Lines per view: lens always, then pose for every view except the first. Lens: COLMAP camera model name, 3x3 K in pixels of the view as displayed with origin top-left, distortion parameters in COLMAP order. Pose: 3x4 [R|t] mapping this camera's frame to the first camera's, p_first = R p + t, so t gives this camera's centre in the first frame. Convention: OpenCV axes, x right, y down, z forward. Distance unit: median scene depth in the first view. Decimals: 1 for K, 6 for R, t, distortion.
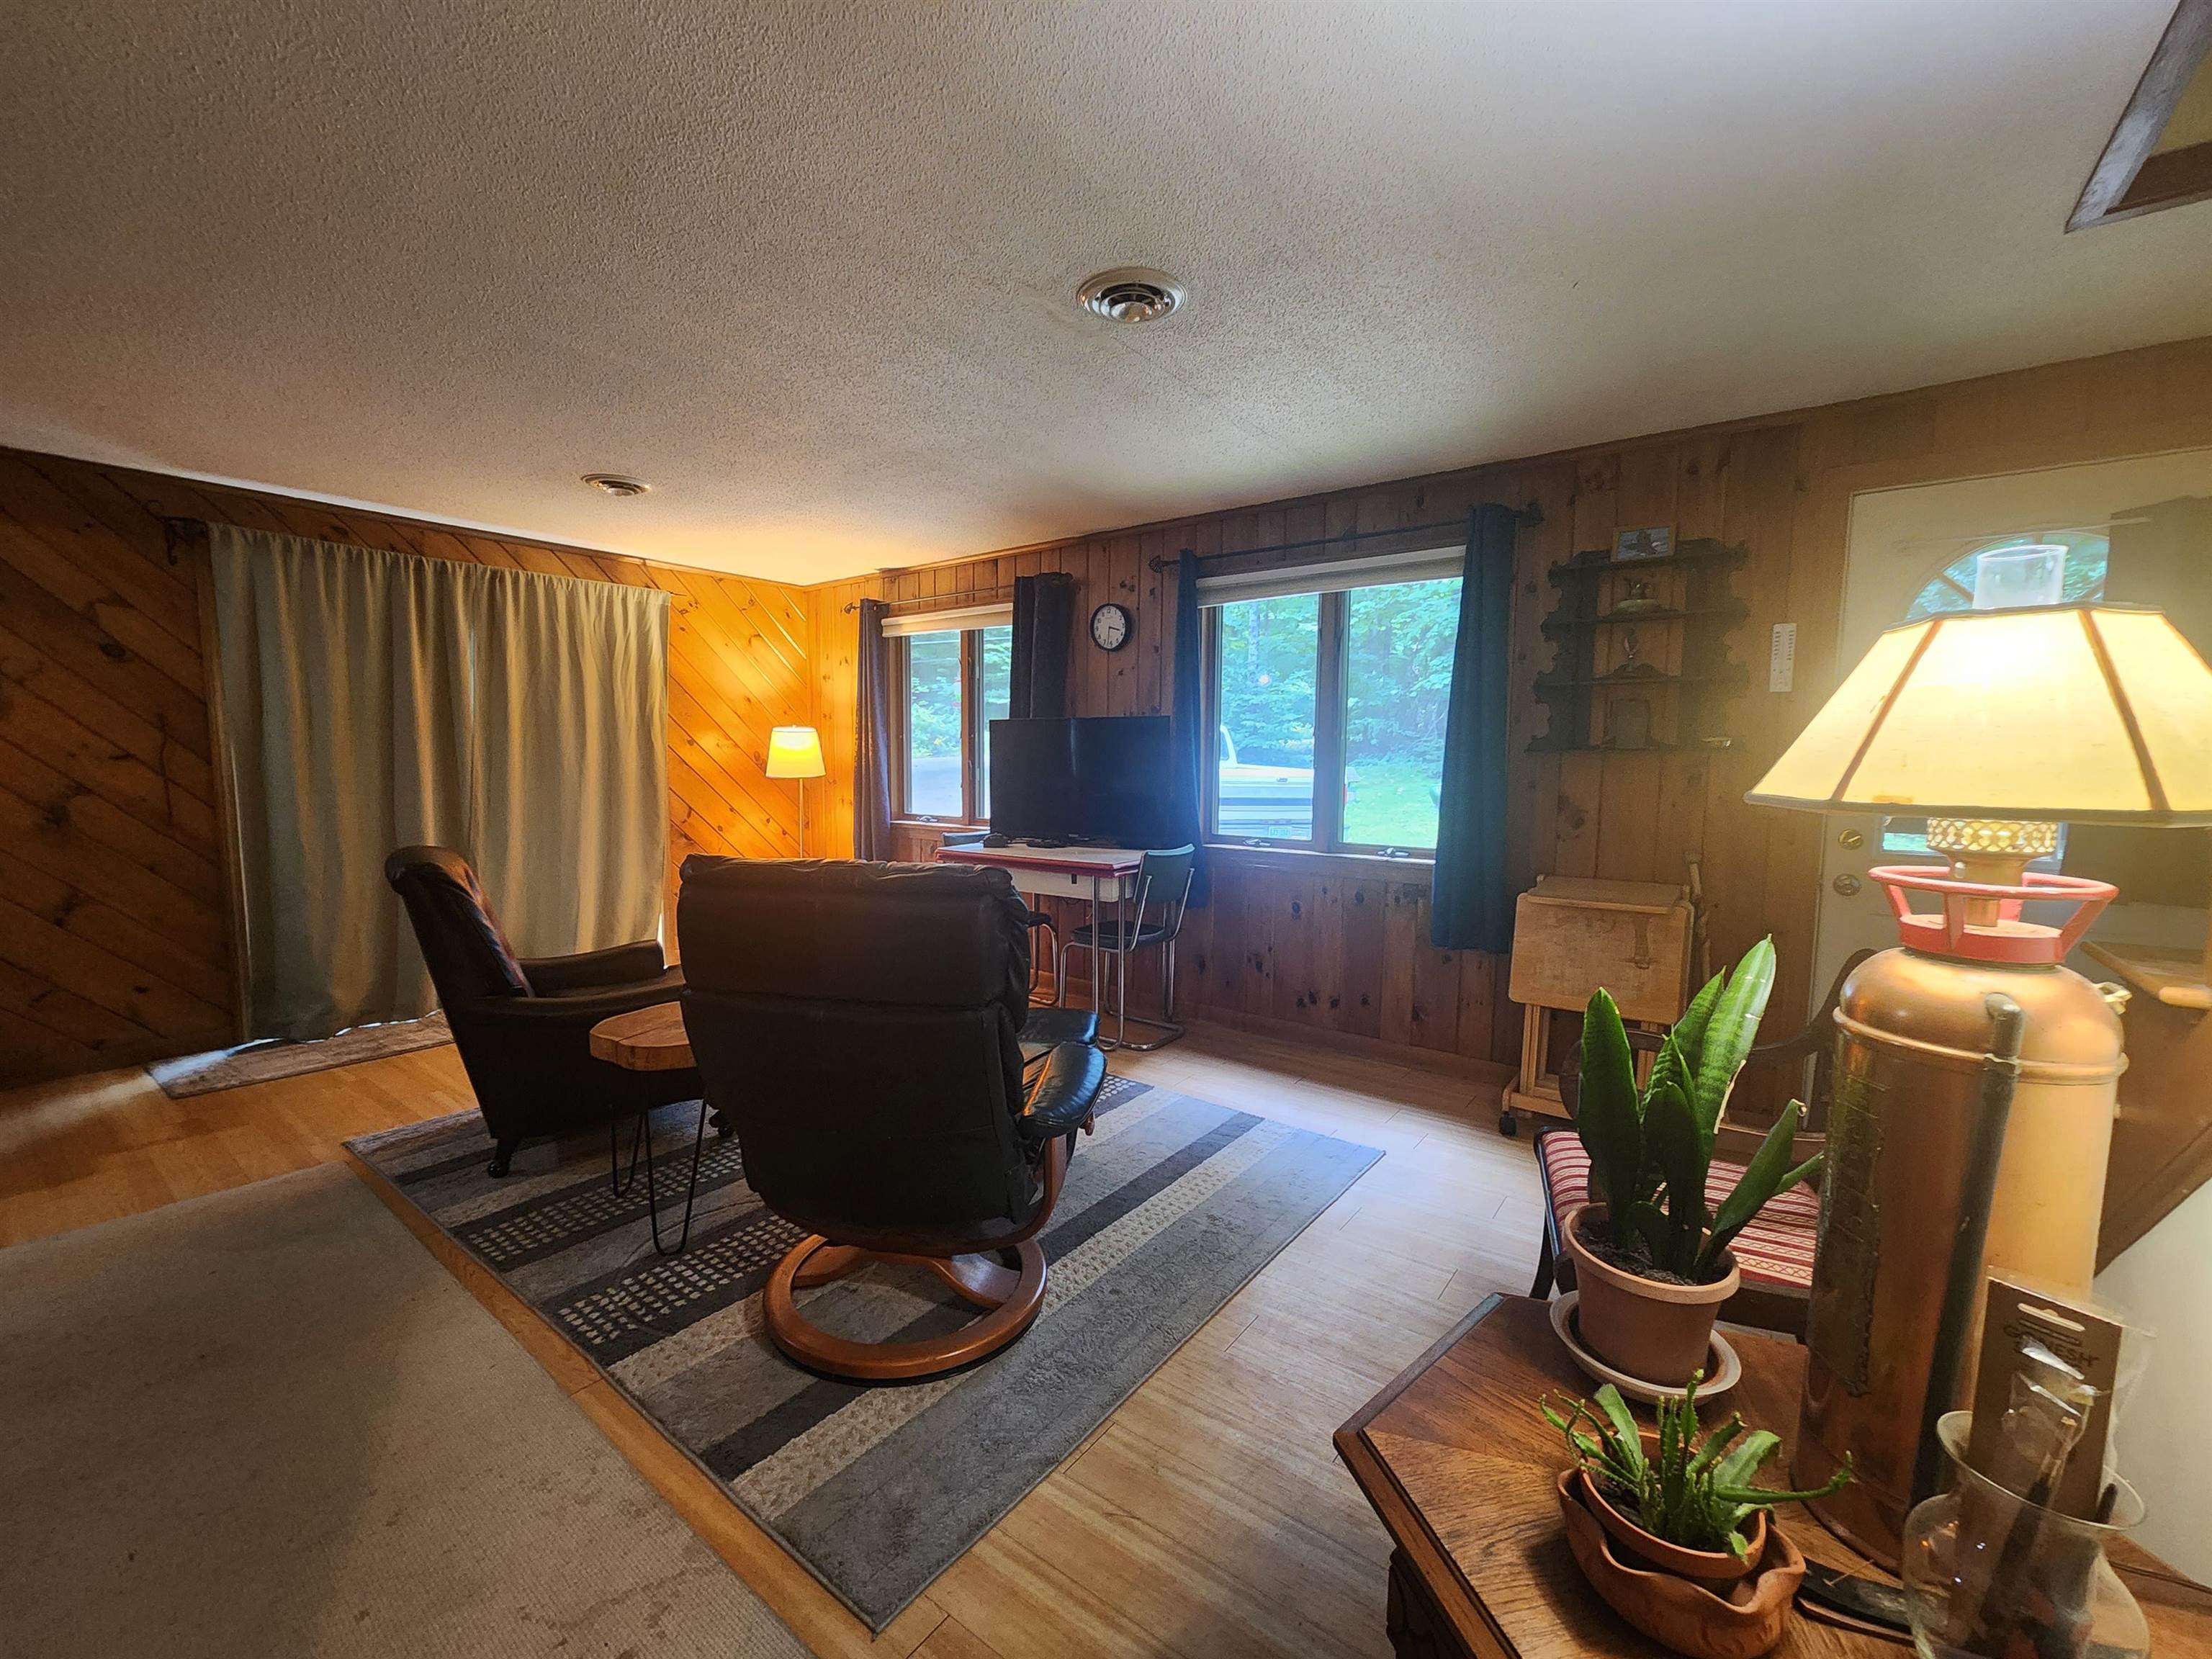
lens RADIAL K [[889.4, 0, 1102.9], [0, 889.4, 826.9], [0, 0, 1]] dist [-0.001511, -0.000071]
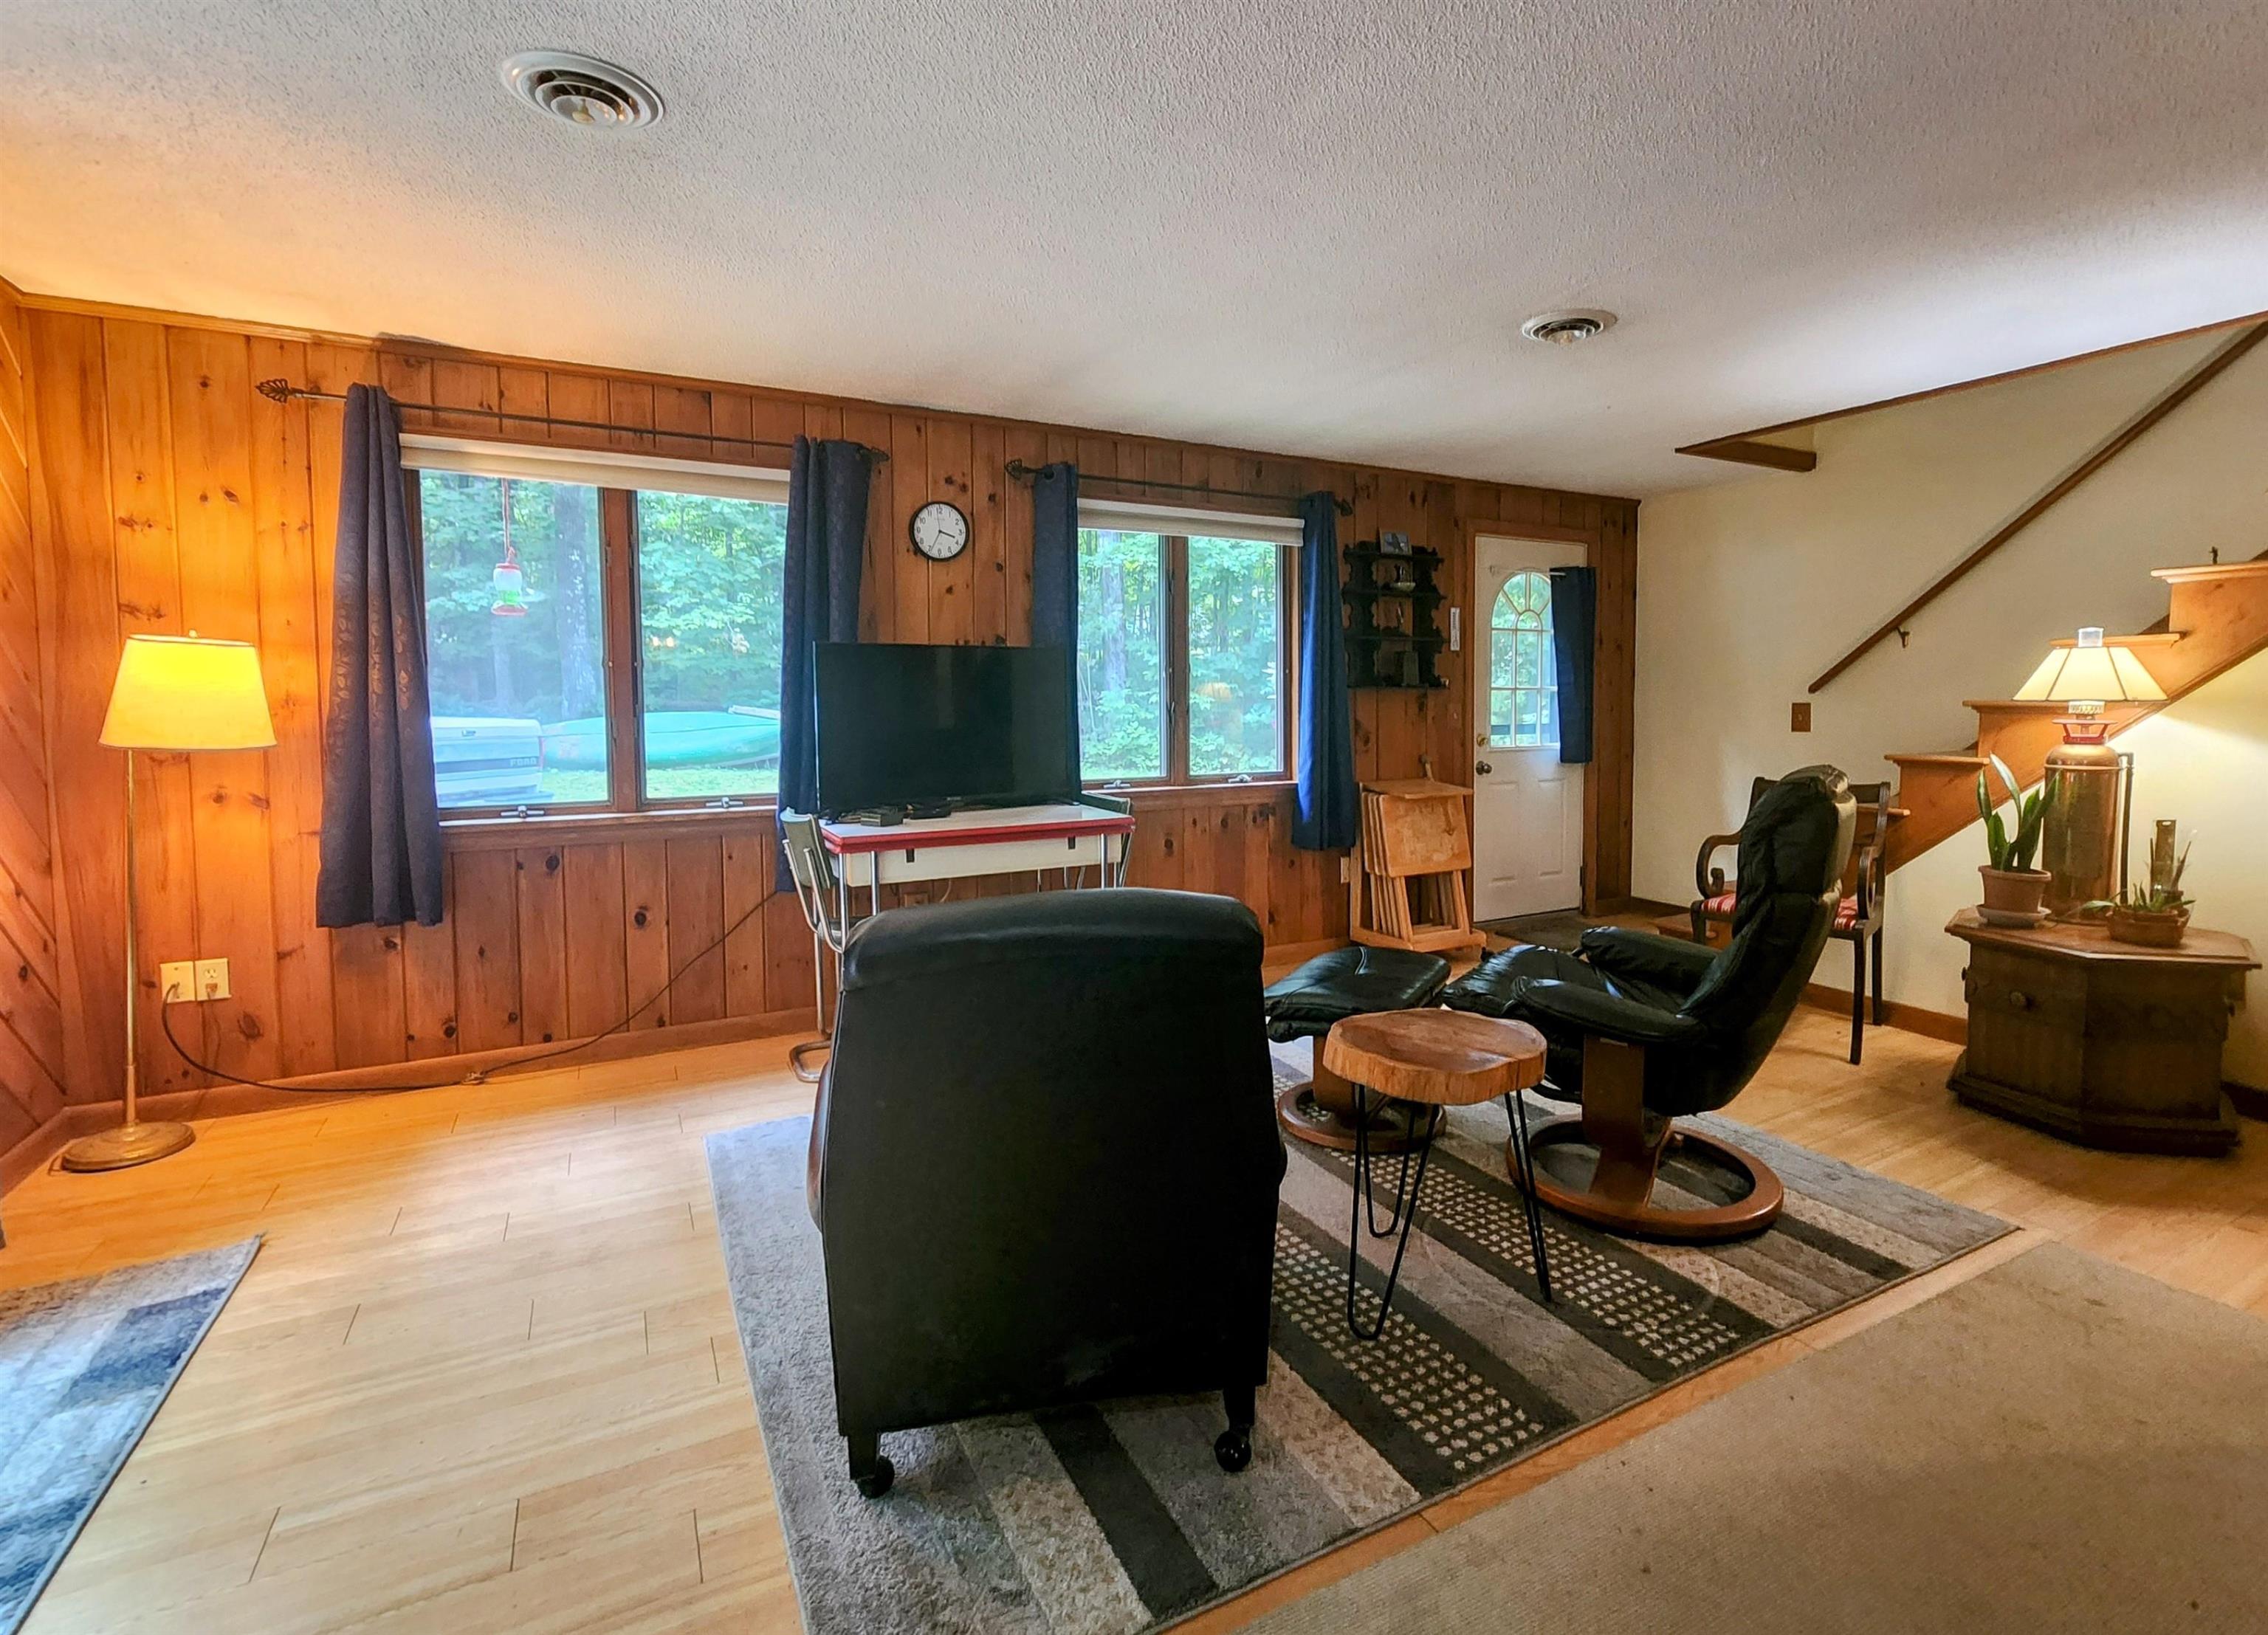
lens RADIAL K [[1045.3, 0, 1131.2], [0, 1045.3, 758.5], [0, 0, 1]] dist [-0.000864, -0.000060]
pose [[0.436773, -0.060302, 0.897548, -0.788019], [0.078183, 0.996520, 0.028905, -0.039160], [-0.896168, 0.057548, 0.439968, 0.469812]]
